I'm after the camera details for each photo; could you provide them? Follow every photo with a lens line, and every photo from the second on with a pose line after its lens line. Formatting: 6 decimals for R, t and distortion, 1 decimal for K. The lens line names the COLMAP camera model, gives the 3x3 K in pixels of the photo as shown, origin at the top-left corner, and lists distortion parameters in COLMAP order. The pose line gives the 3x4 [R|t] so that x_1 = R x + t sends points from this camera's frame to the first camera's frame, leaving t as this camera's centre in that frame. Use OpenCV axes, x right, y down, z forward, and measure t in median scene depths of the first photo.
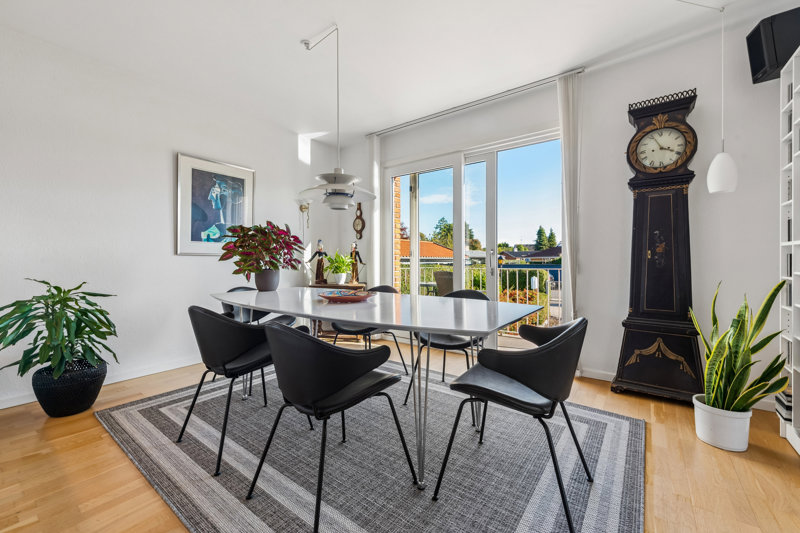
lens RADIAL K [[321.6, 0, 398.1], [0, 321.6, 263.9], [0, 0, 1]] dist [0.001387, -0.000228]
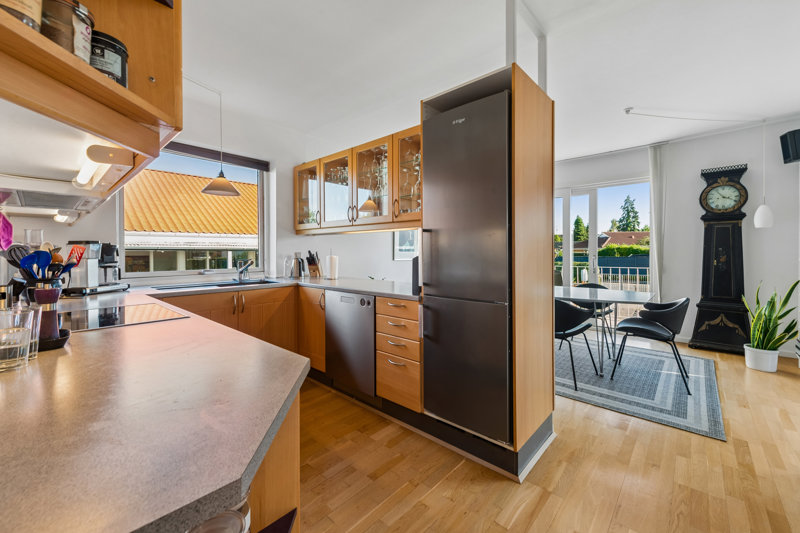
lens RADIAL K [[316.7, 0, 394.9], [0, 316.7, 254.3], [0, 0, 1]] dist [0.002546, 0.000338]
pose [[0.994614, -0.000206, -0.103652, -0.689437], [0.000366, 0.999999, 0.001525, -0.076627], [0.103652, -0.001555, 0.994612, -0.794568]]
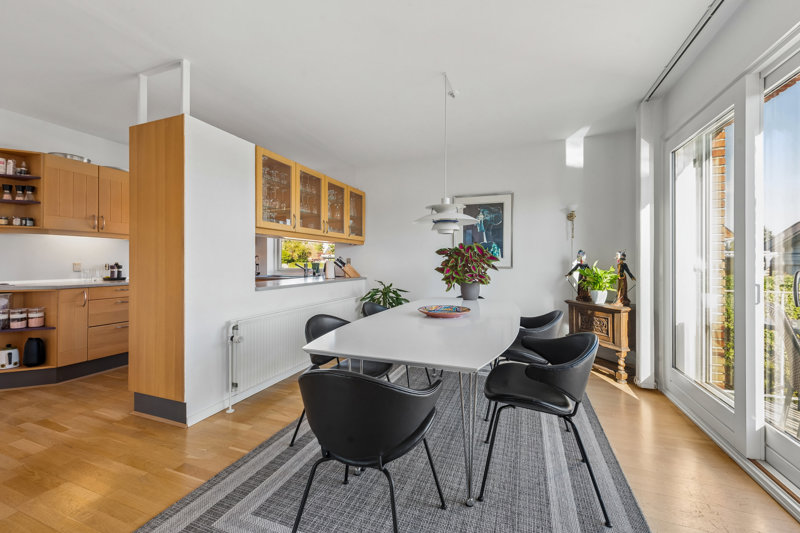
lens RADIAL K [[316.7, 0, 405.6], [0, 316.7, 266.7], [0, 0, 1]] dist [0.002546, 0.000338]
pose [[0.294880, 0.006048, -0.955515, 0.755118], [-0.010089, 0.999944, 0.003216, -0.048821], [0.955481, 0.008692, 0.294925, 0.486827]]
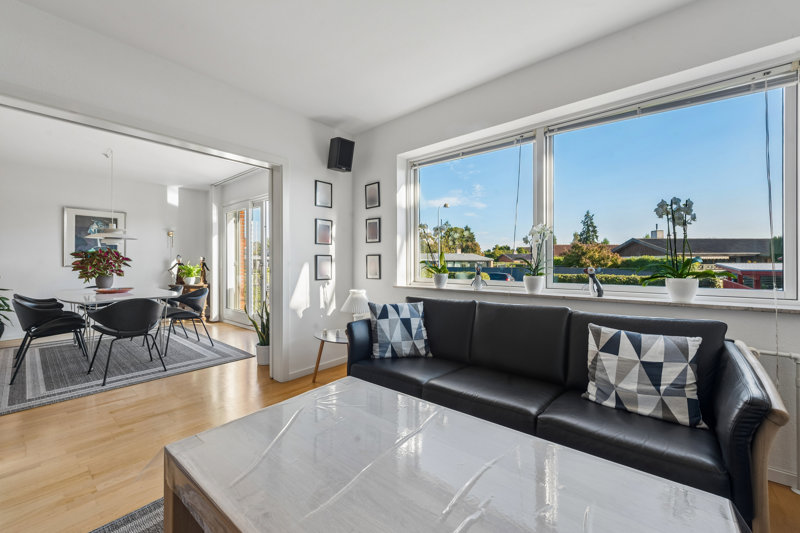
lens RADIAL K [[316.7, 0, 404.8], [0, 316.7, 262.5], [0, 0, 1]] dist [0.002546, 0.000338]
pose [[0.999593, -0.001498, -0.028472, 1.471488], [0.001168, 0.999932, -0.011603, -0.037007], [0.028487, 0.011565, 0.999527, -0.789004]]
